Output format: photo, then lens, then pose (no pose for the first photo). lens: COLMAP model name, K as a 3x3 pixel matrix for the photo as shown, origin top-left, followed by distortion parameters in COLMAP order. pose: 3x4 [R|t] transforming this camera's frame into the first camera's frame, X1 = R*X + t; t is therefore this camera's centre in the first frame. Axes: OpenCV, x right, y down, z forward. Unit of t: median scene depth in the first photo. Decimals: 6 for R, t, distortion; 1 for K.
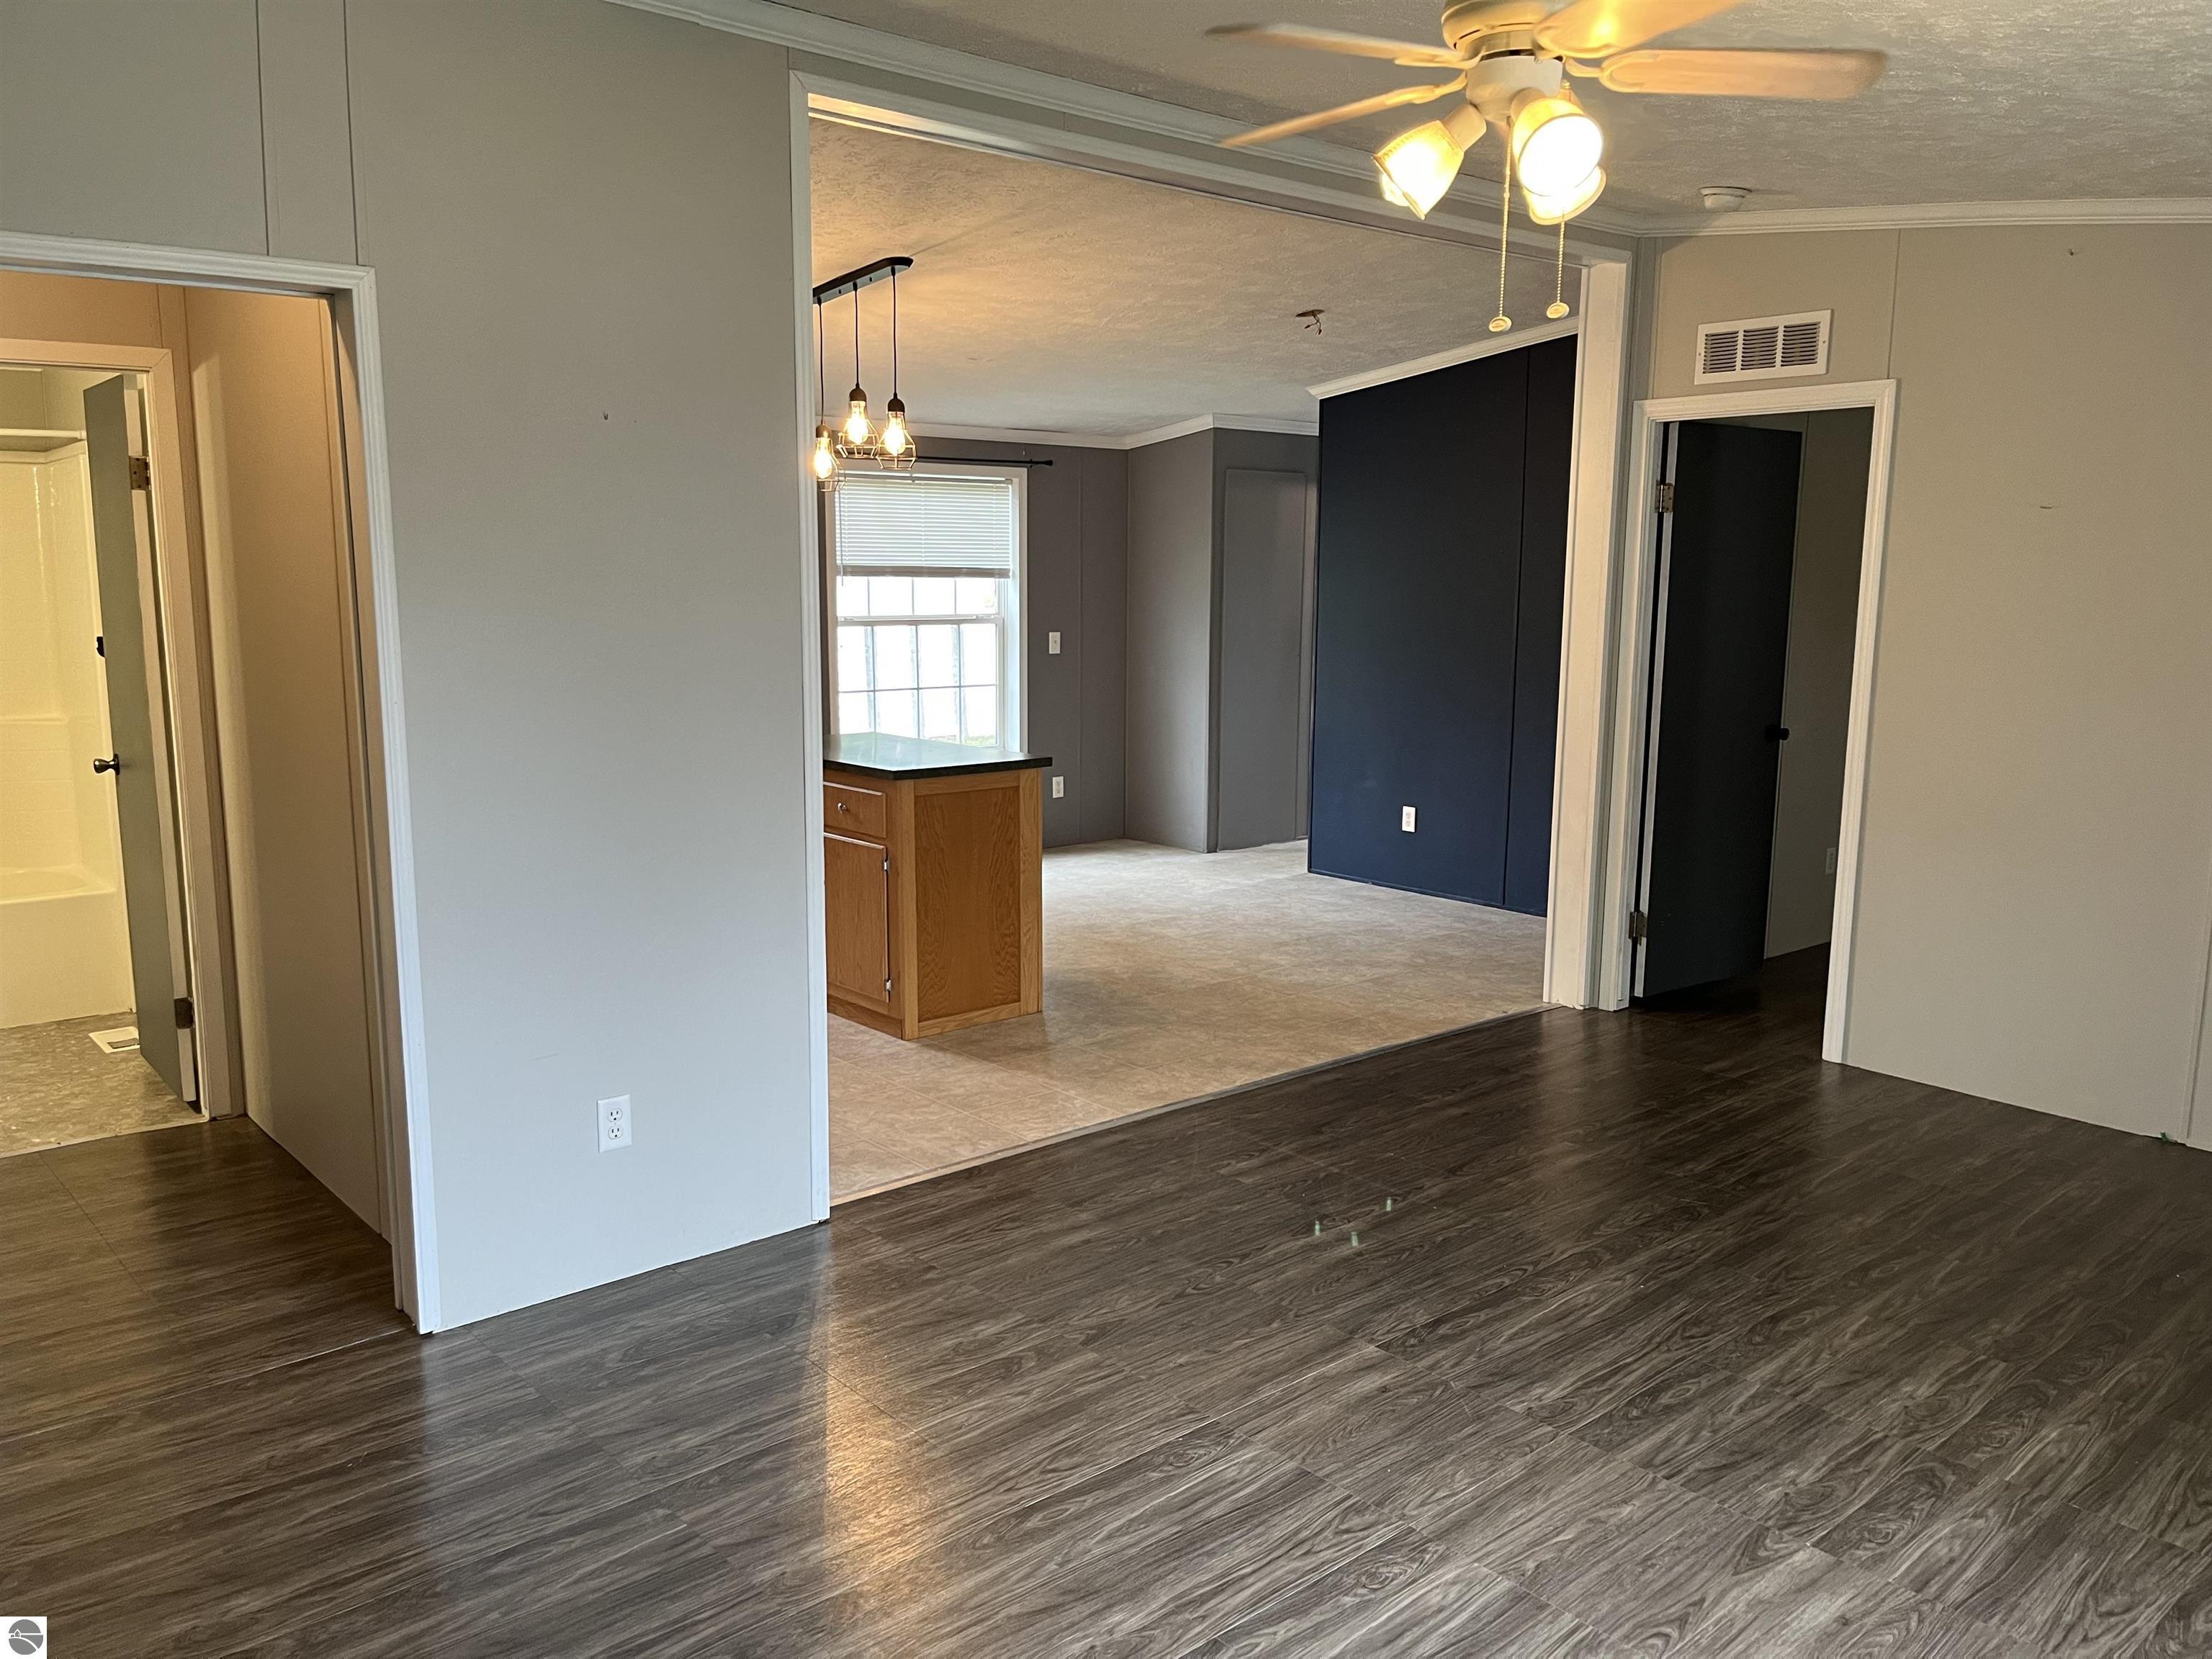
lens RADIAL K [[1685.5, 0, 1108.3], [0, 1685.5, 819.3], [0, 0, 1]] dist [0.049160, -0.055244]
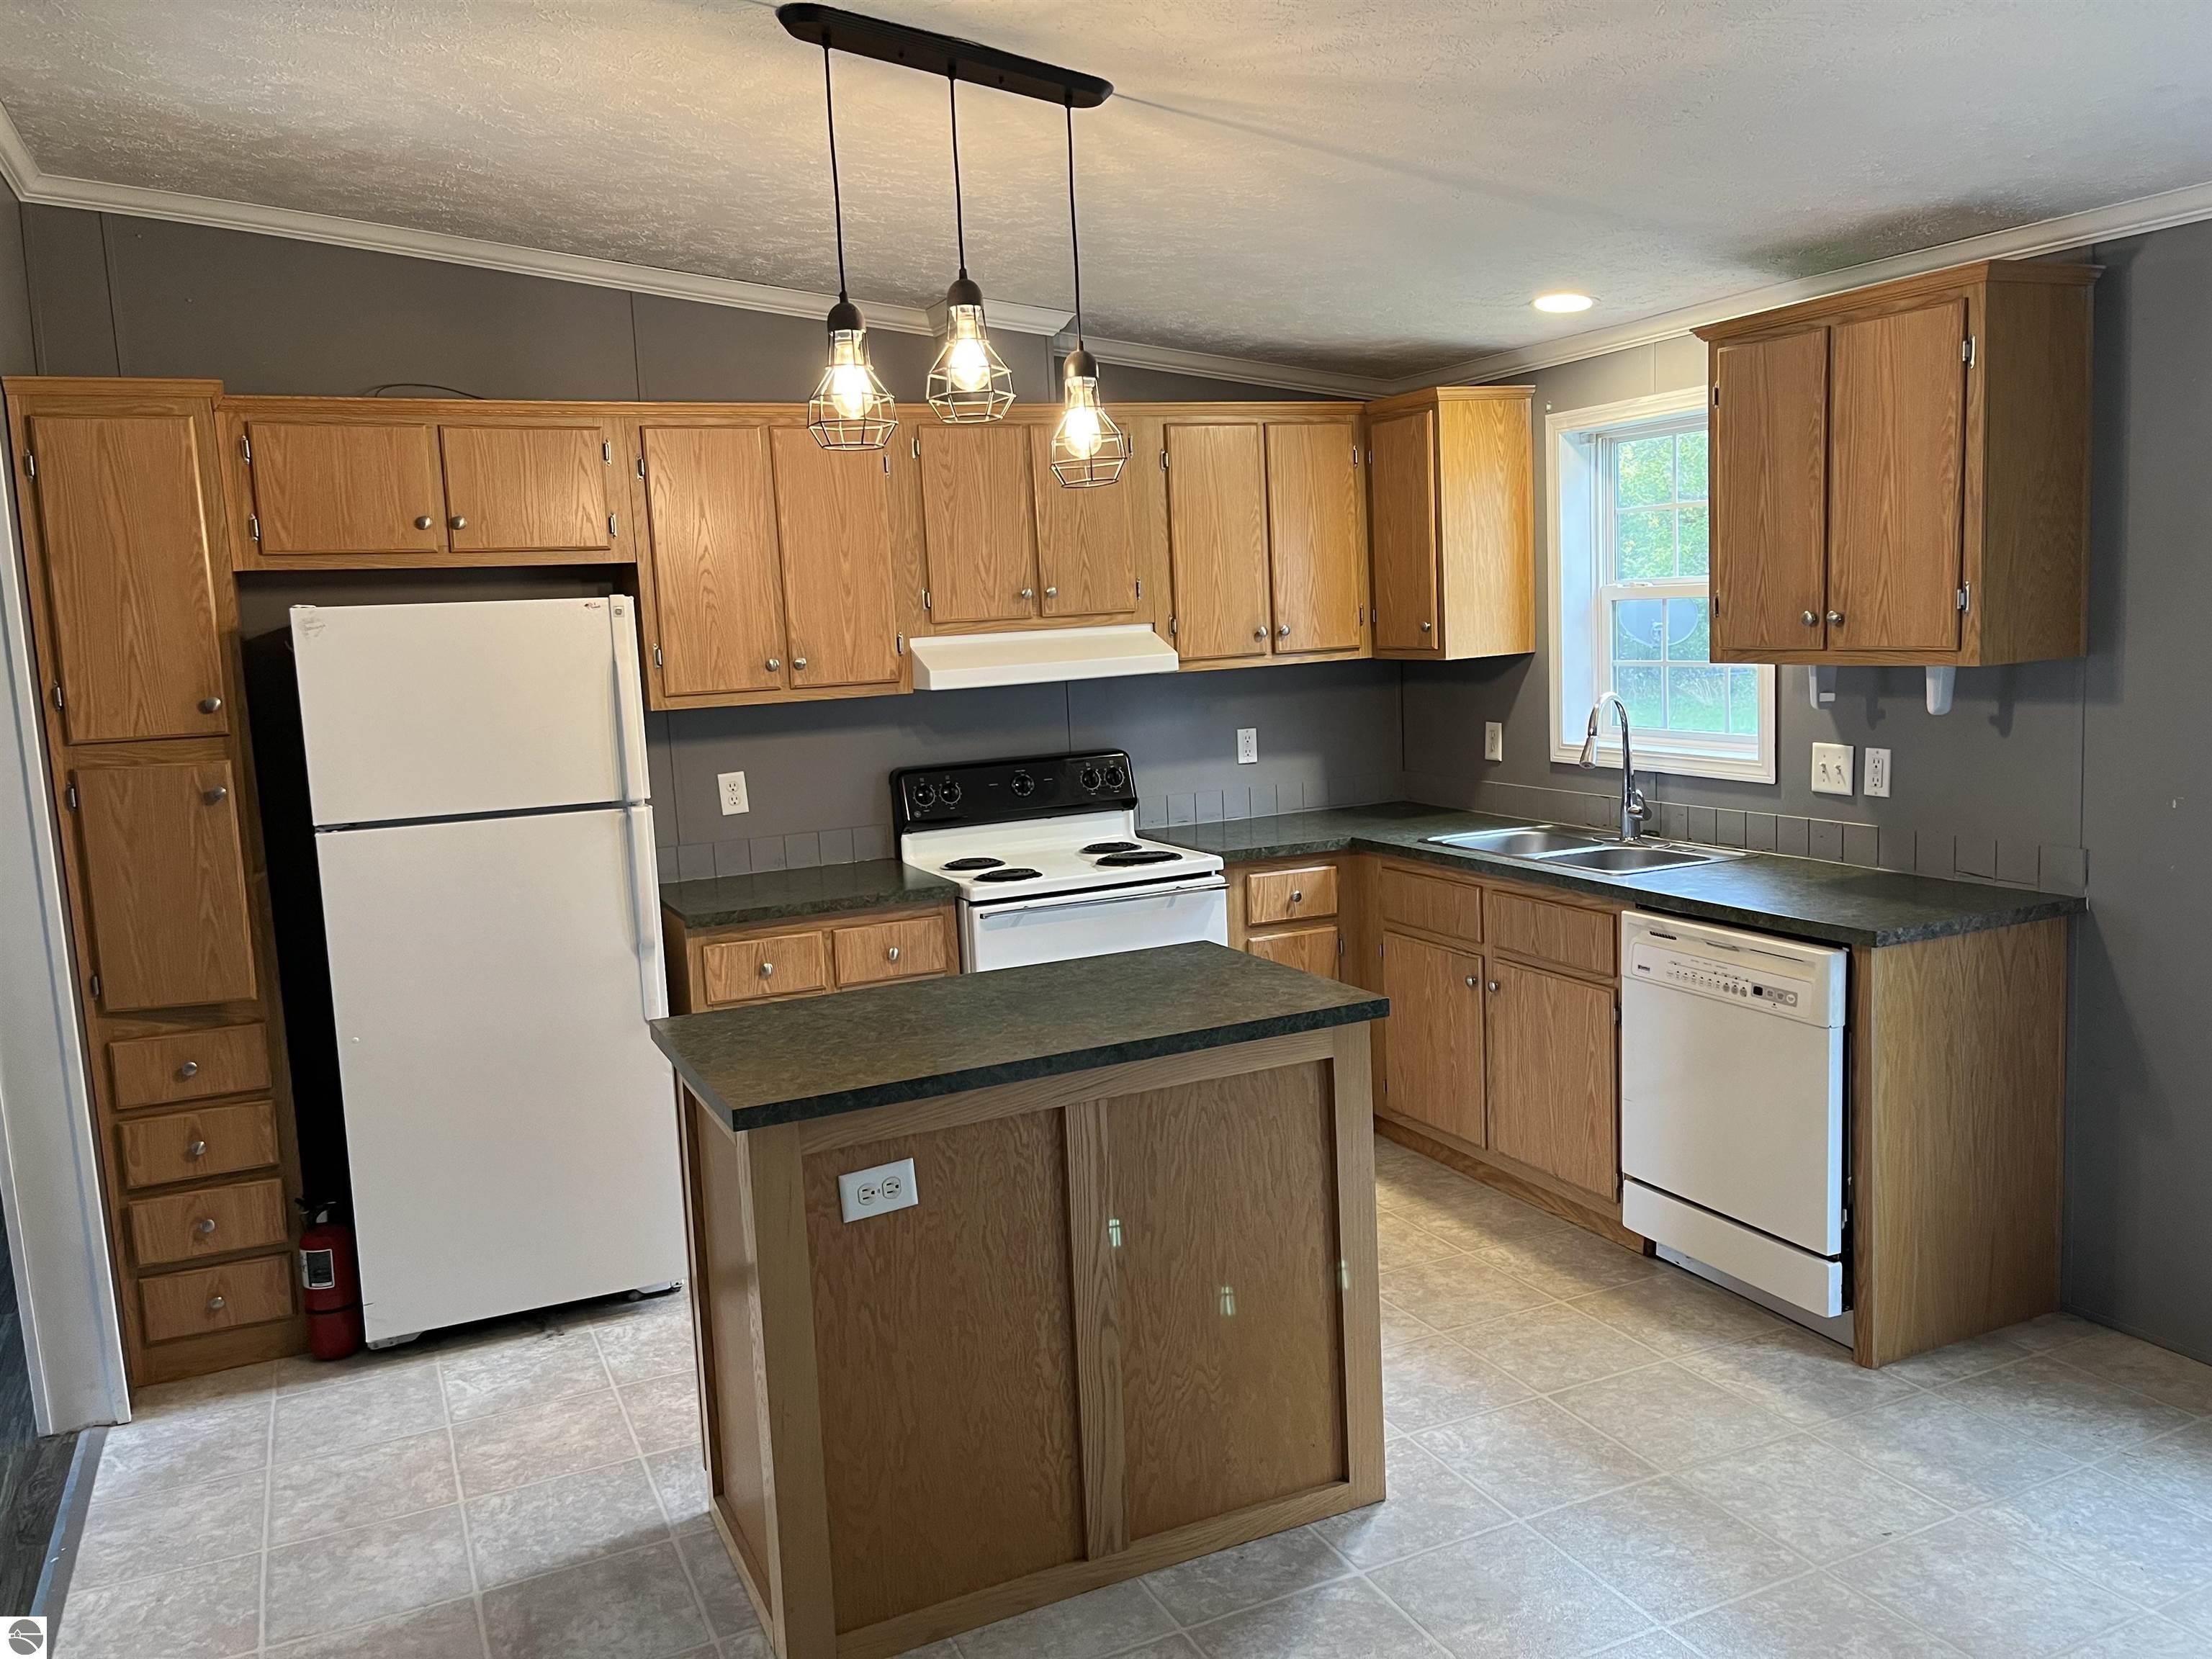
lens RADIAL K [[1685.5, 0, 1096.1], [0, 1685.5, 820.0], [0, 0, 1]] dist [0.049160, -0.055244]
pose [[-0.267596, 0.123962, -0.955524, 0.535764], [-0.098708, 0.982945, 0.155163, -0.291604], [0.958462, 0.135839, -0.250796, 1.898674]]
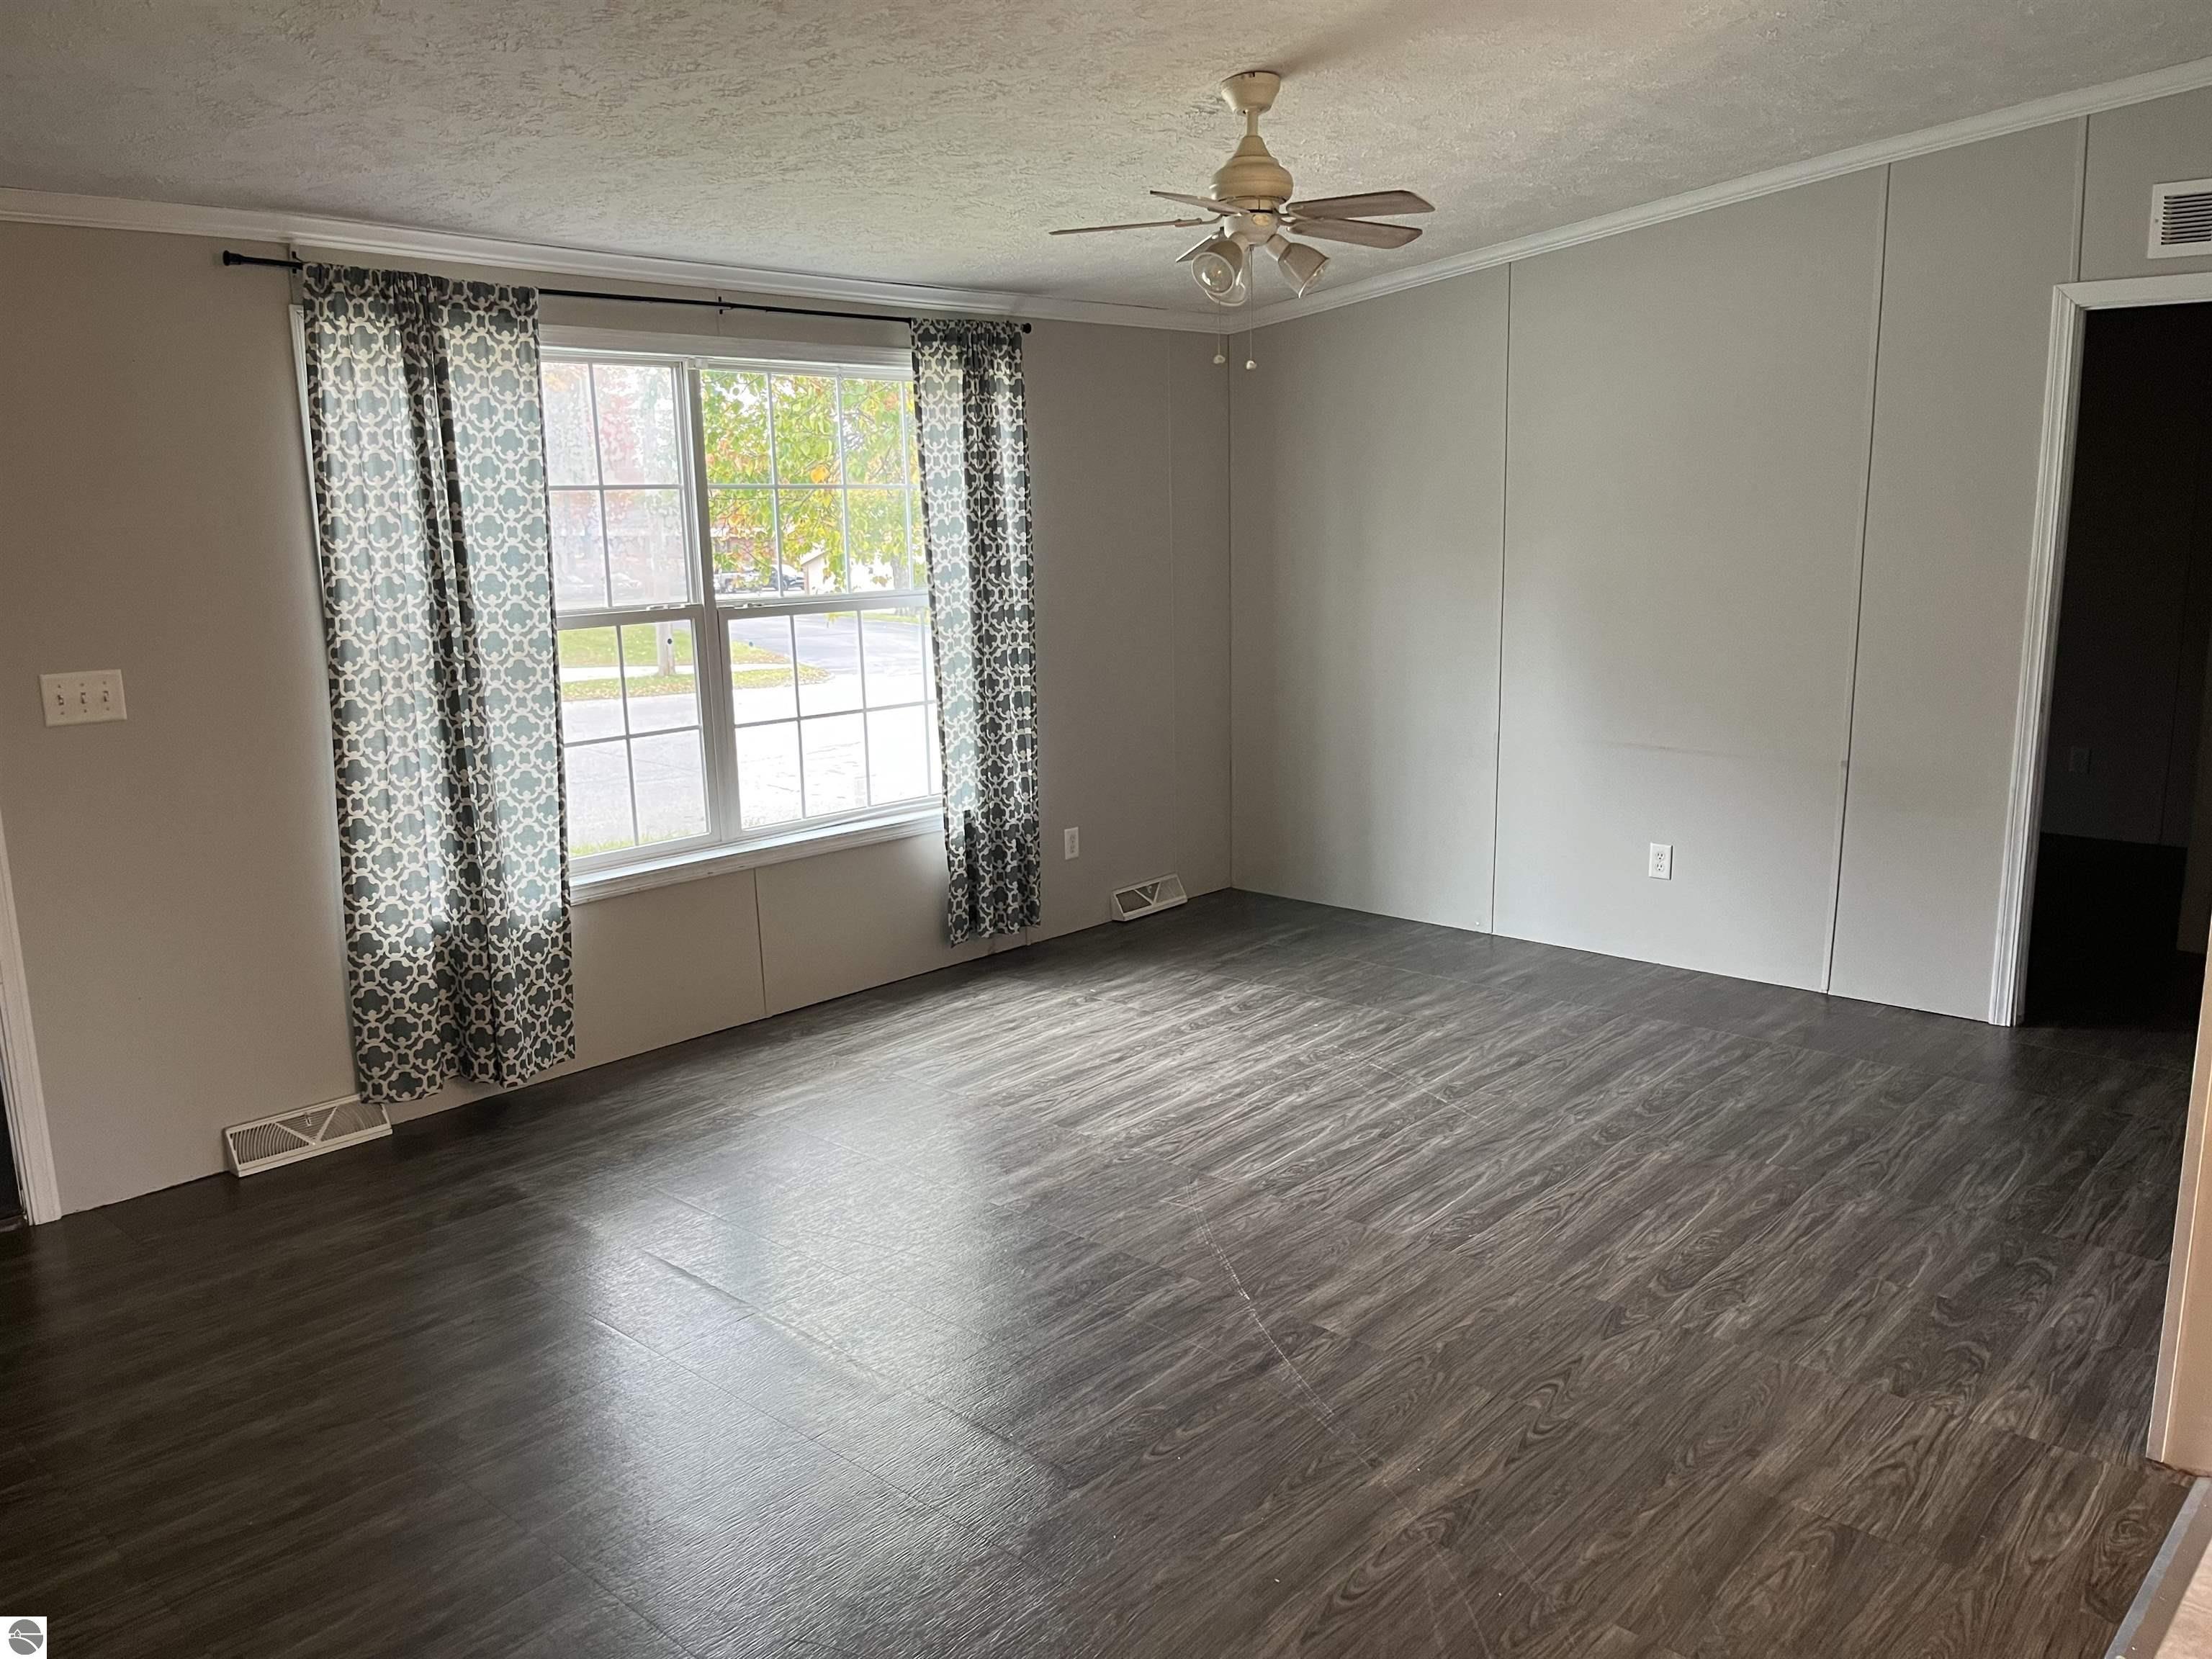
lens RADIAL K [[1685.5, 0, 1104.6], [0, 1685.5, 840.8], [0, 0, 1]] dist [0.049160, -0.055244]
pose [[-0.992930, 0.028548, -0.115216, 0.365977], [-0.013007, 0.938635, 0.344667, -0.259648], [0.117985, 0.343729, -0.931628, 1.696458]]
